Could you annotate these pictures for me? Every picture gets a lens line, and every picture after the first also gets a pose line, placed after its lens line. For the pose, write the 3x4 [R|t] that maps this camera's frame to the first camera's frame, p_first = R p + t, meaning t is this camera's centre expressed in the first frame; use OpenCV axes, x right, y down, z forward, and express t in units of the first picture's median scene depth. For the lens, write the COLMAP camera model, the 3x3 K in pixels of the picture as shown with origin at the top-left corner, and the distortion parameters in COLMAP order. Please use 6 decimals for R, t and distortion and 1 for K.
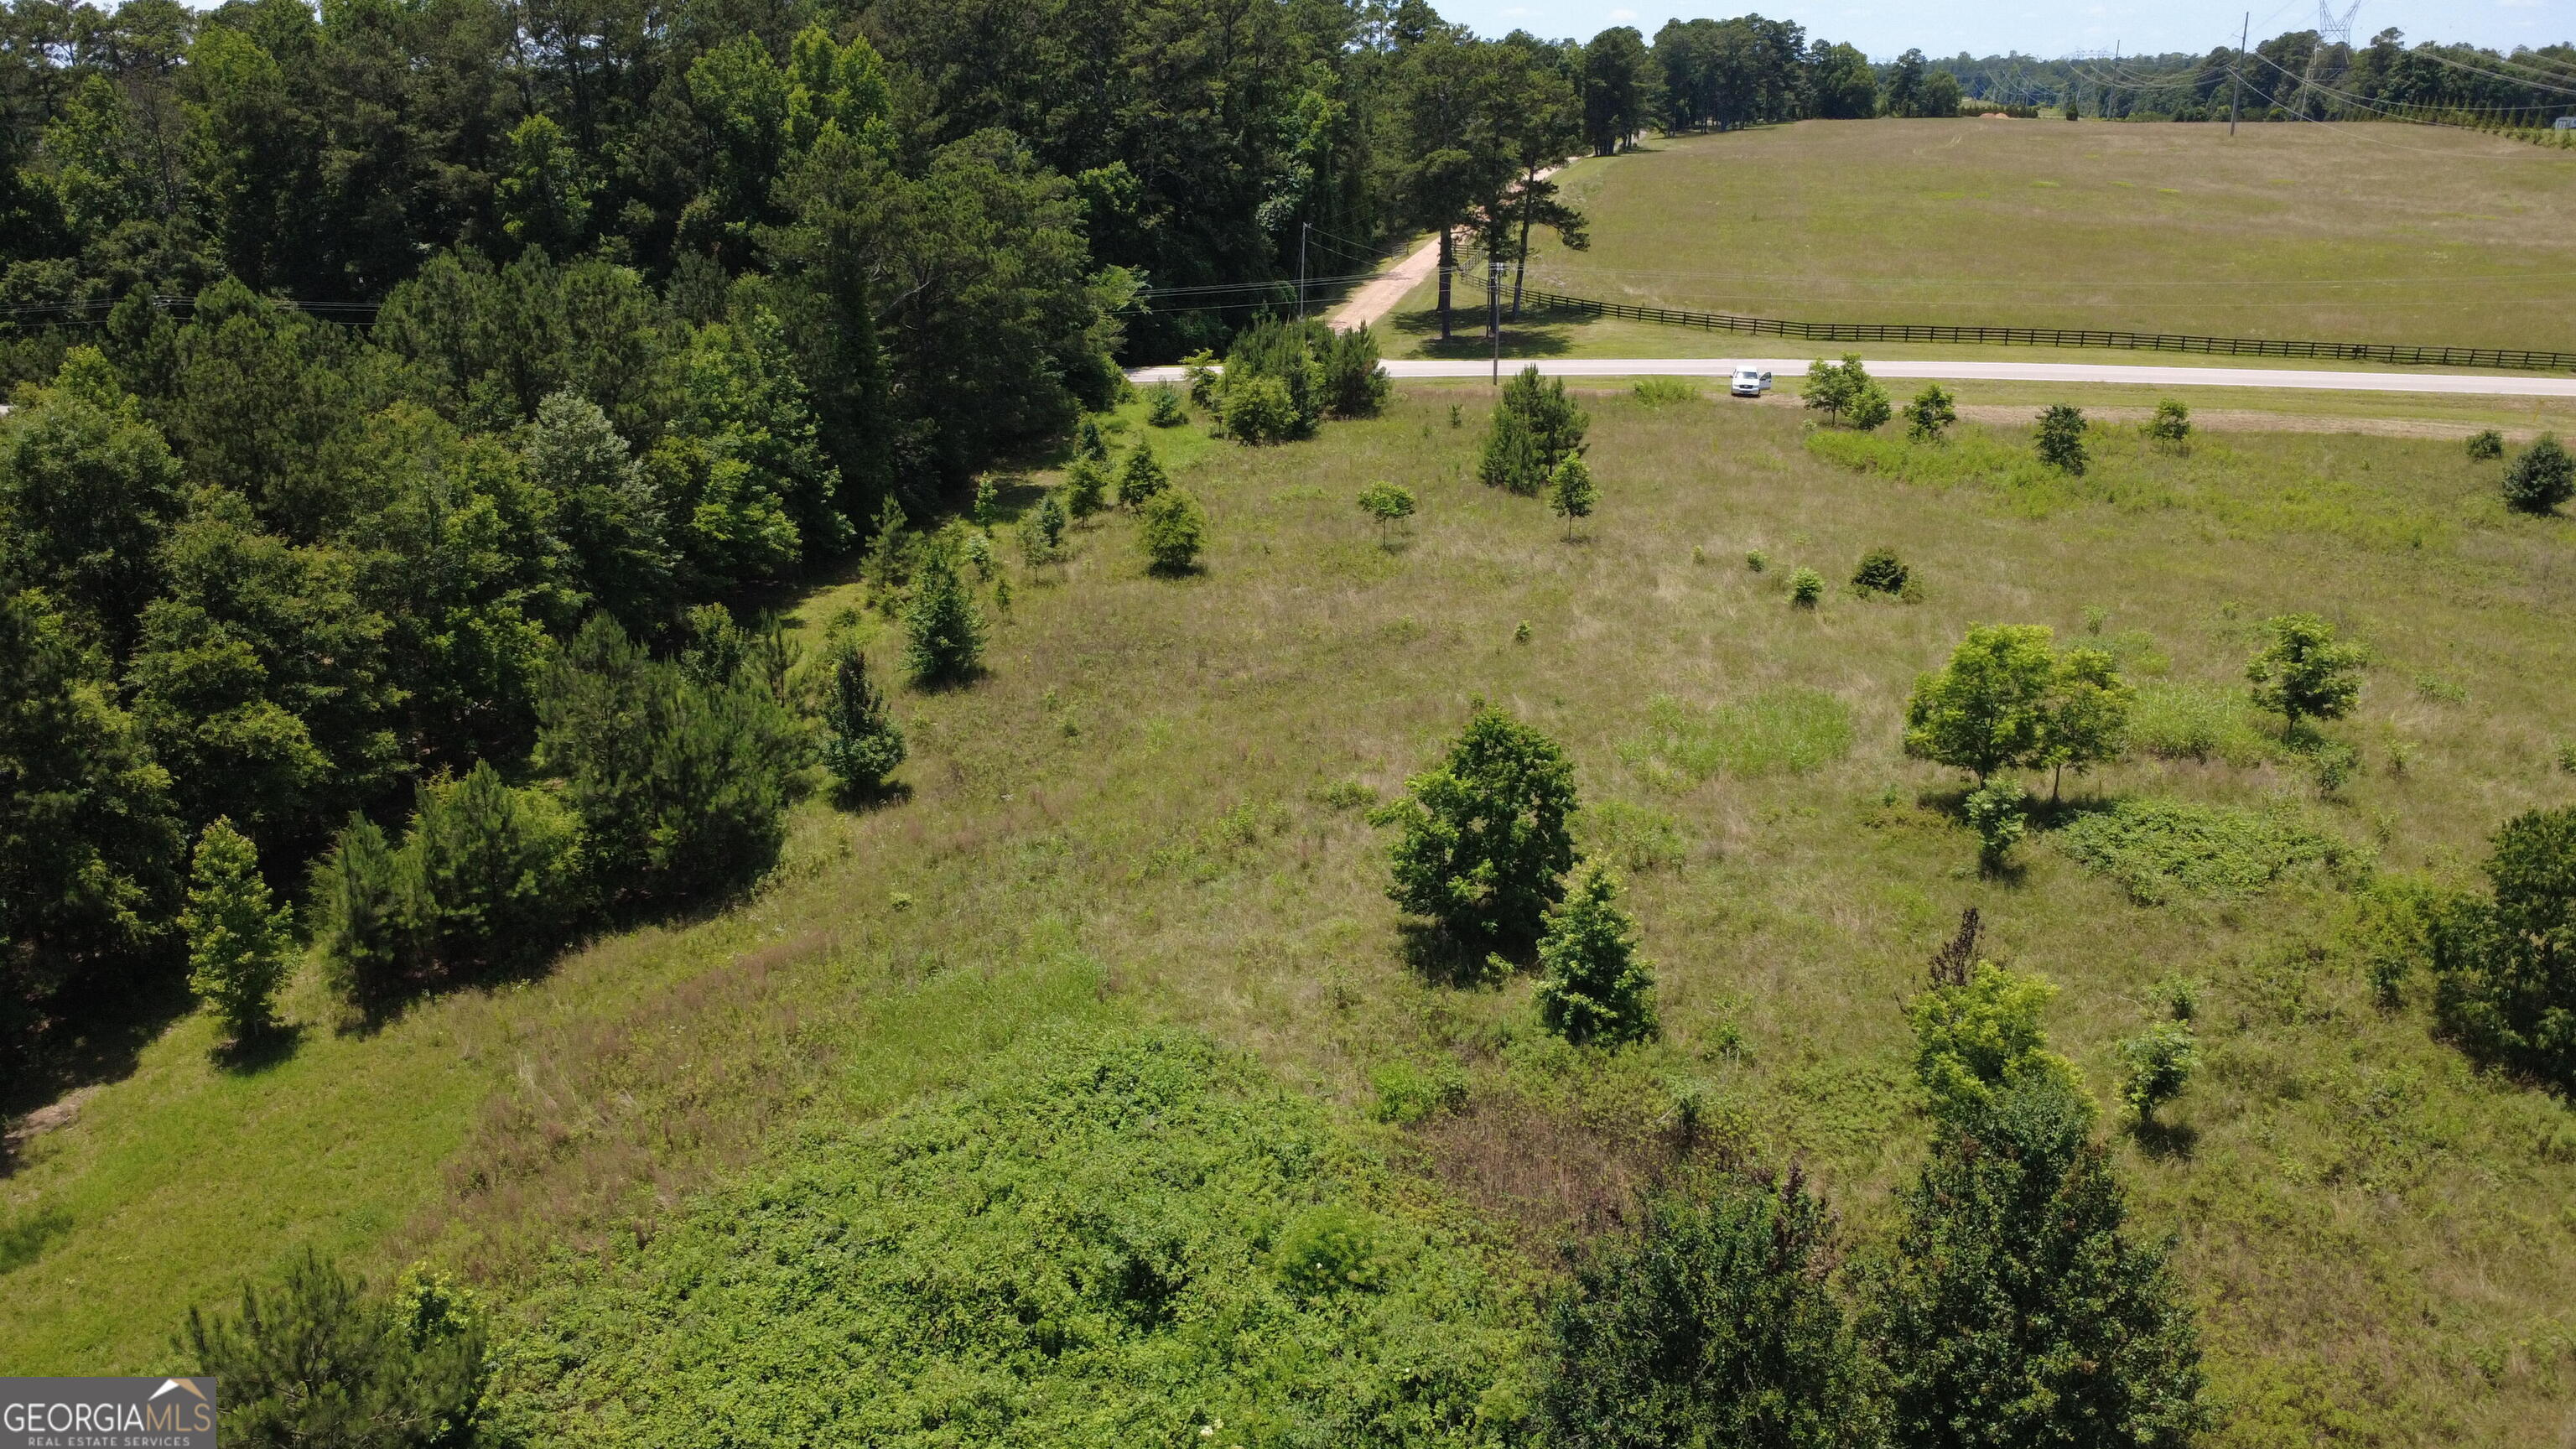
lens RADIAL K [[1878.2, 0, 1288.8], [0, 1878.2, 733.6], [0, 0, 1]] dist [-0.004659, 0.006653]
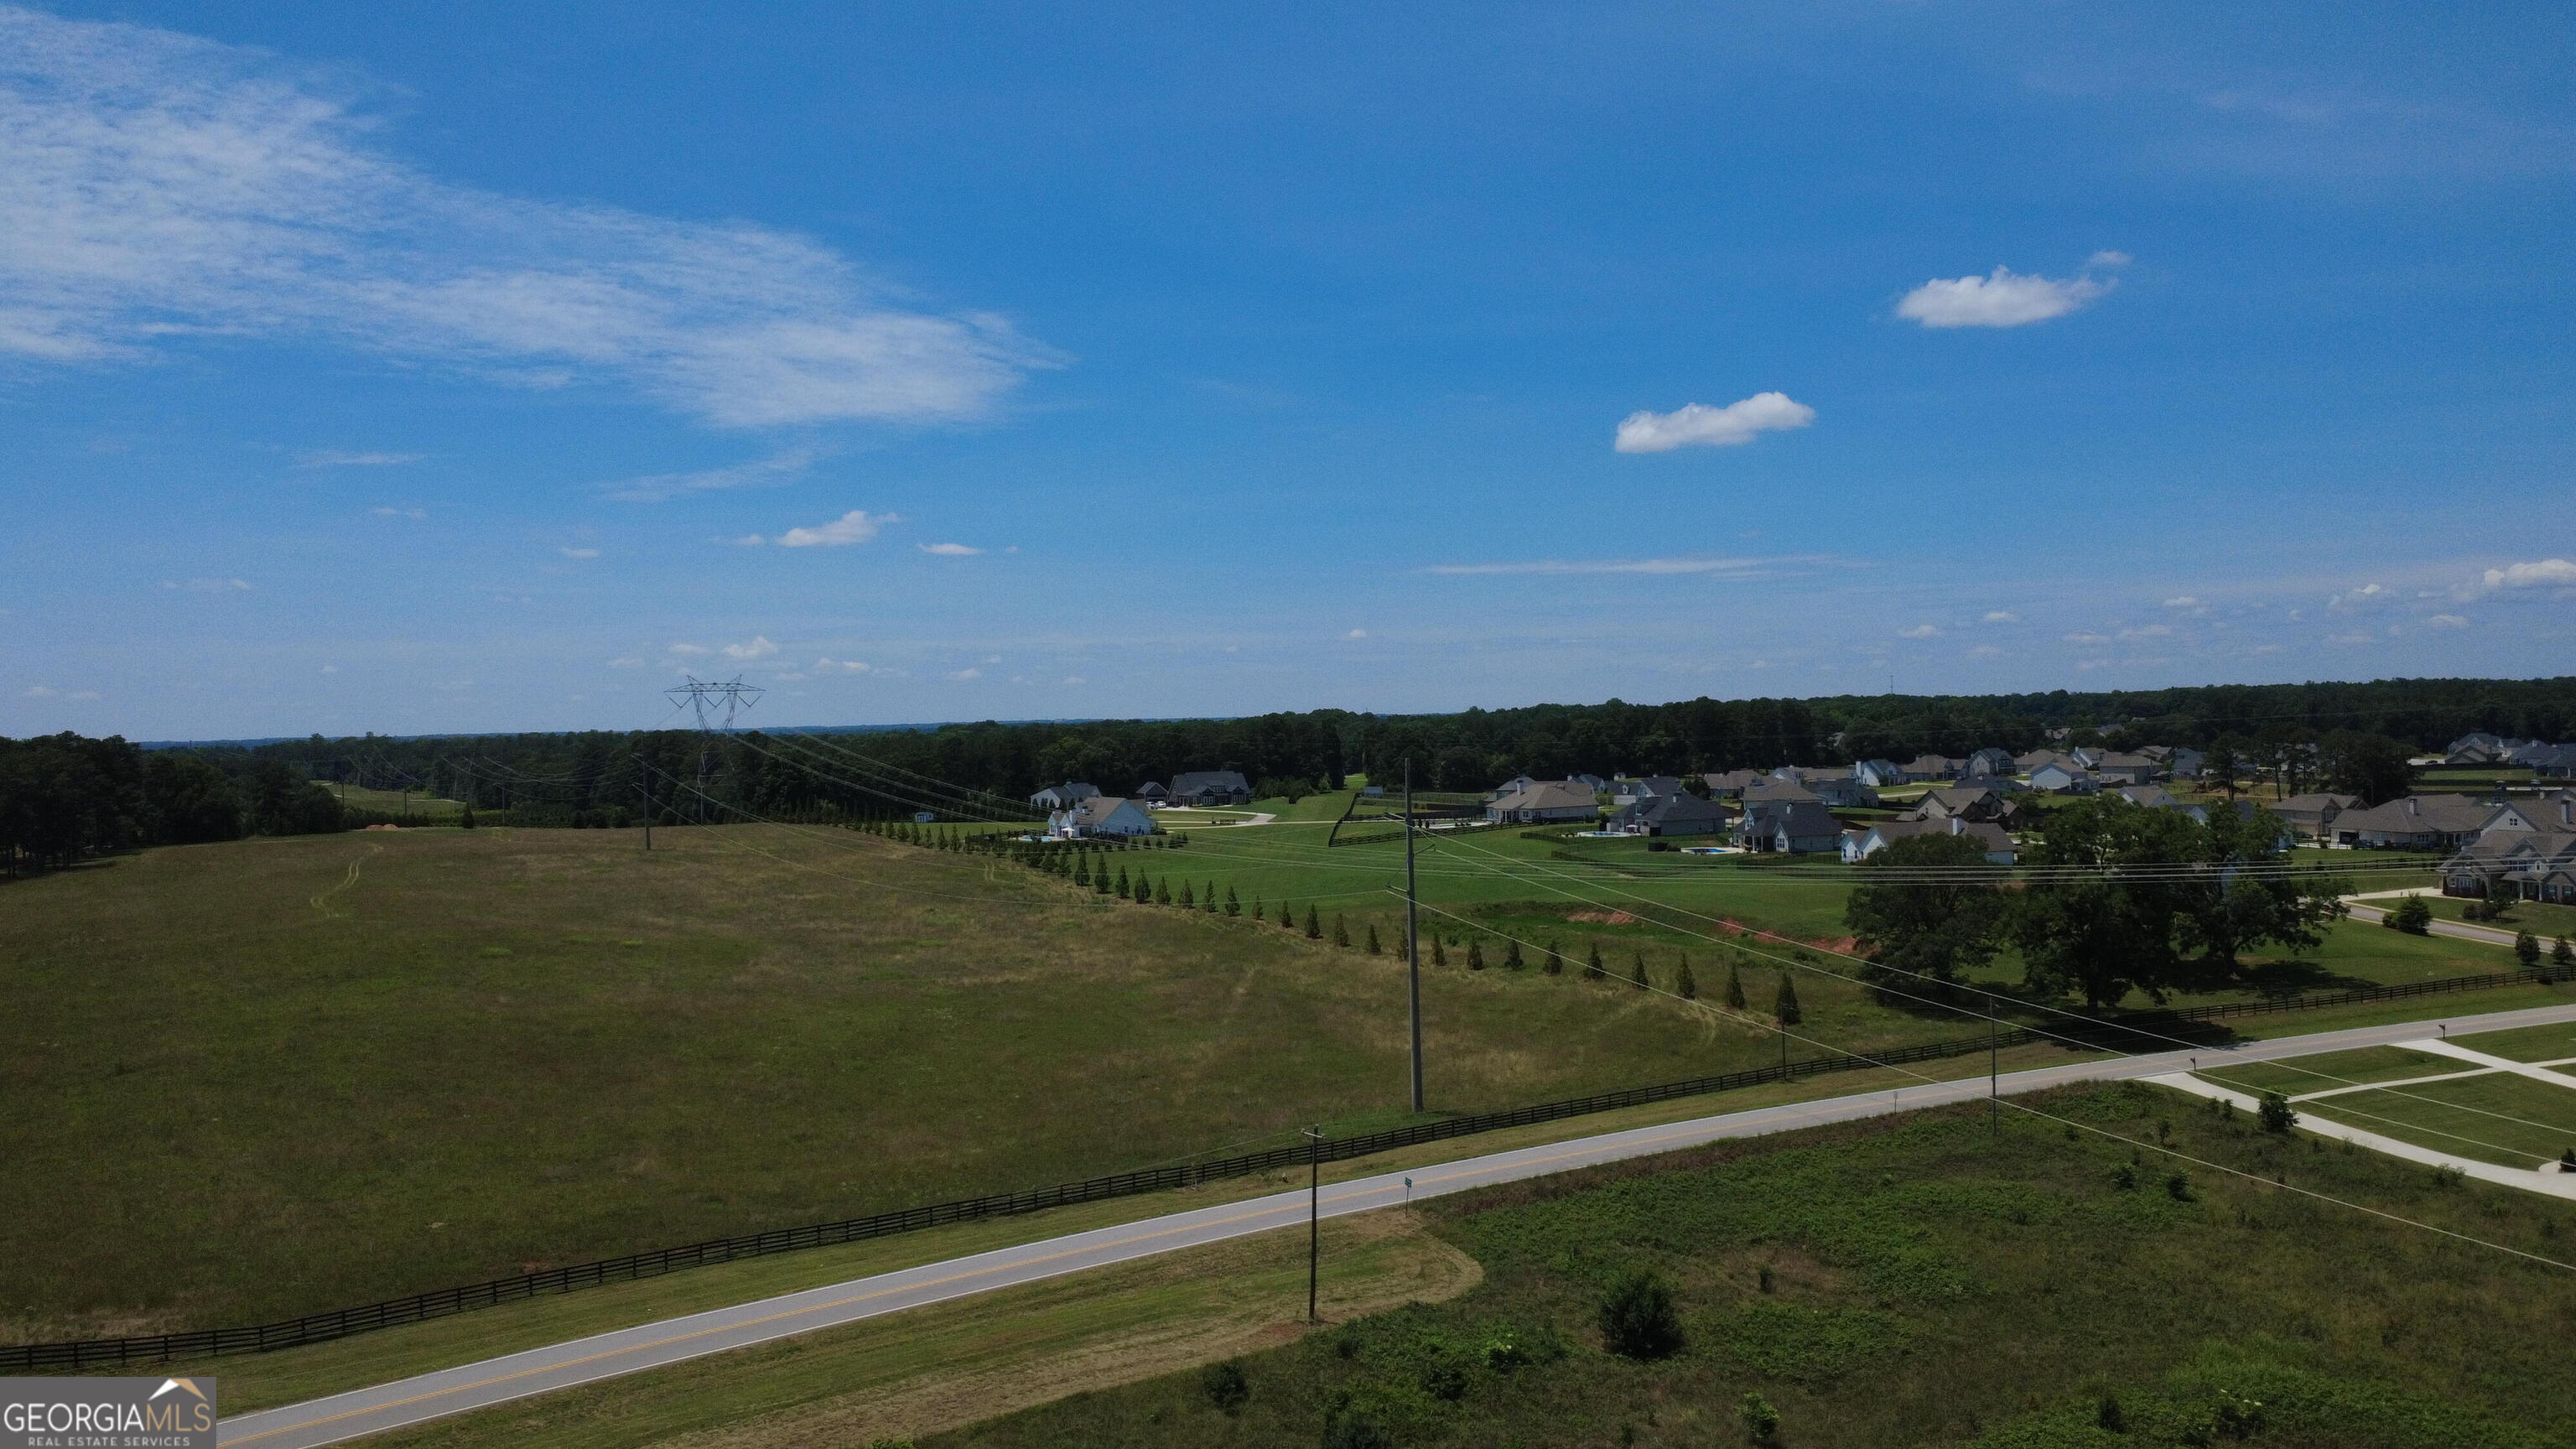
lens RADIAL K [[1878.2, 0, 1296.3], [0, 1878.2, 731.3], [0, 0, 1]] dist [-0.004659, 0.006653]
pose [[0.688305, -0.016592, 0.725232, 0.088526], [0.258537, 0.939702, -0.223875, -0.260084], [-0.677787, 0.341593, 0.651091, 0.409267]]
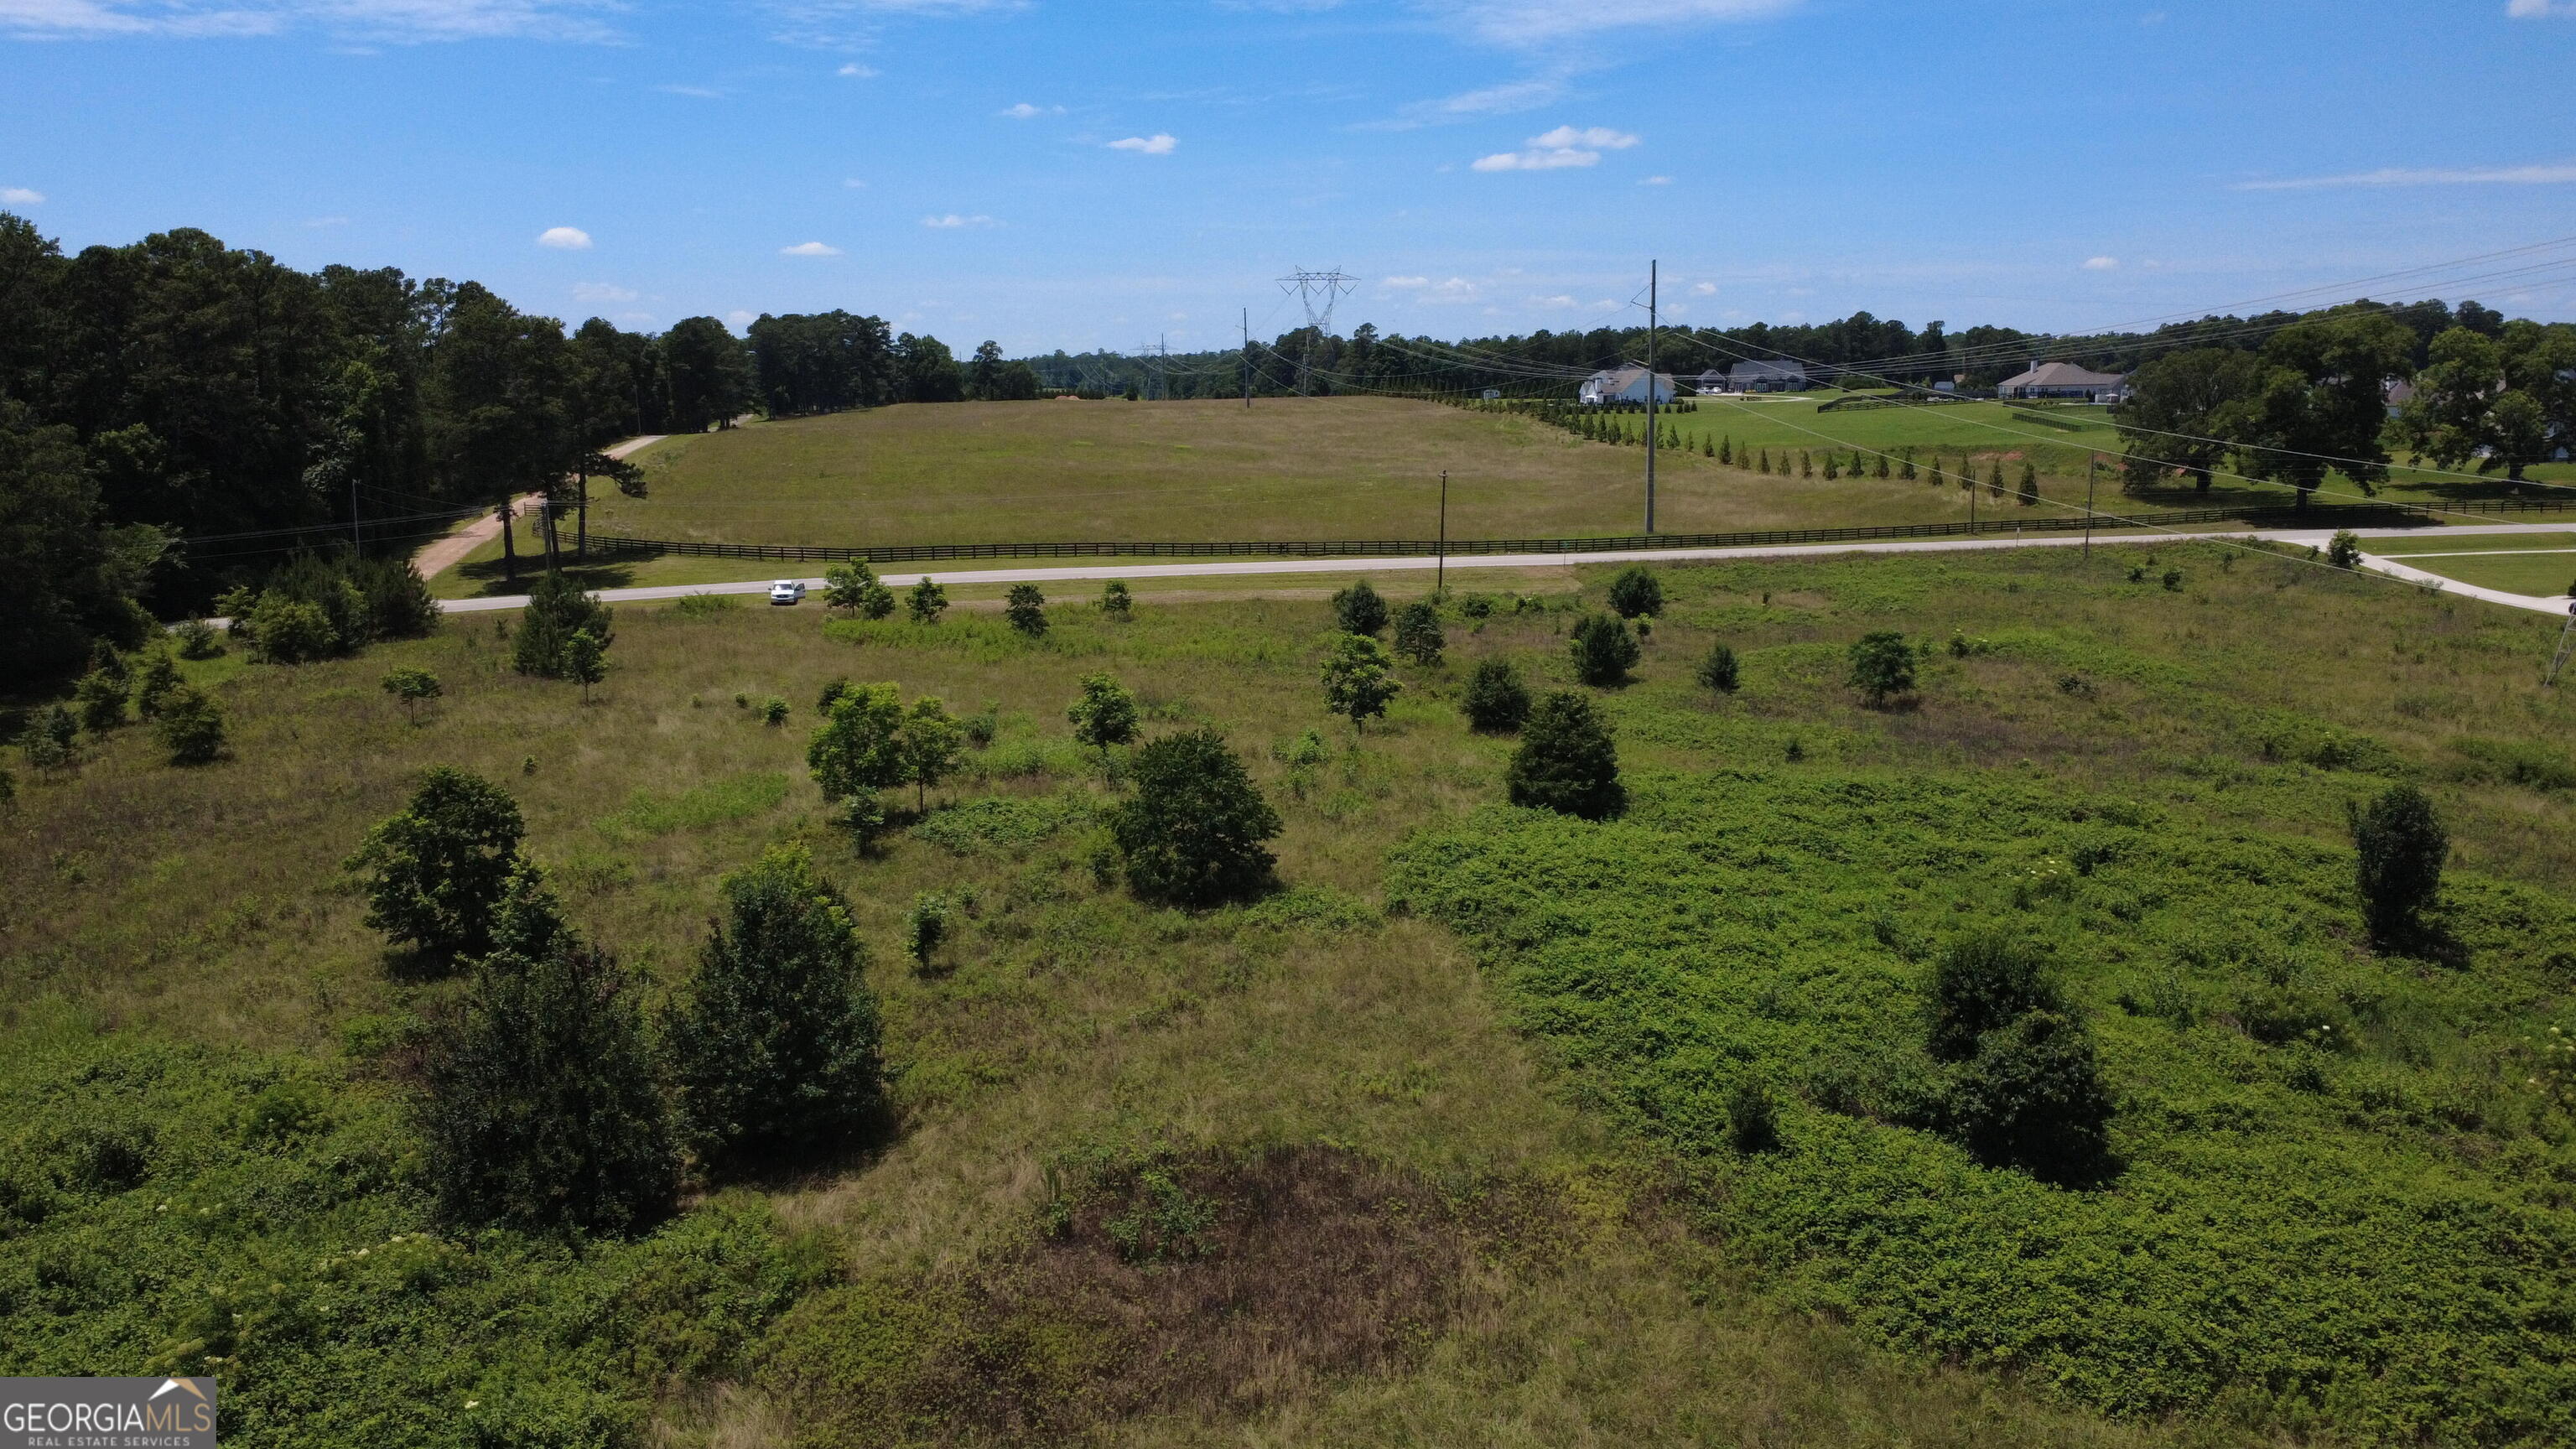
lens RADIAL K [[1878.2, 0, 1292.3], [0, 1878.2, 735.4], [0, 0, 1]] dist [-0.004659, 0.006653]
pose [[0.904510, -0.088914, 0.417081, 0.049581], [0.149450, 0.982089, -0.114745, 0.098324], [-0.399408, 0.166121, 0.901597, -0.186039]]
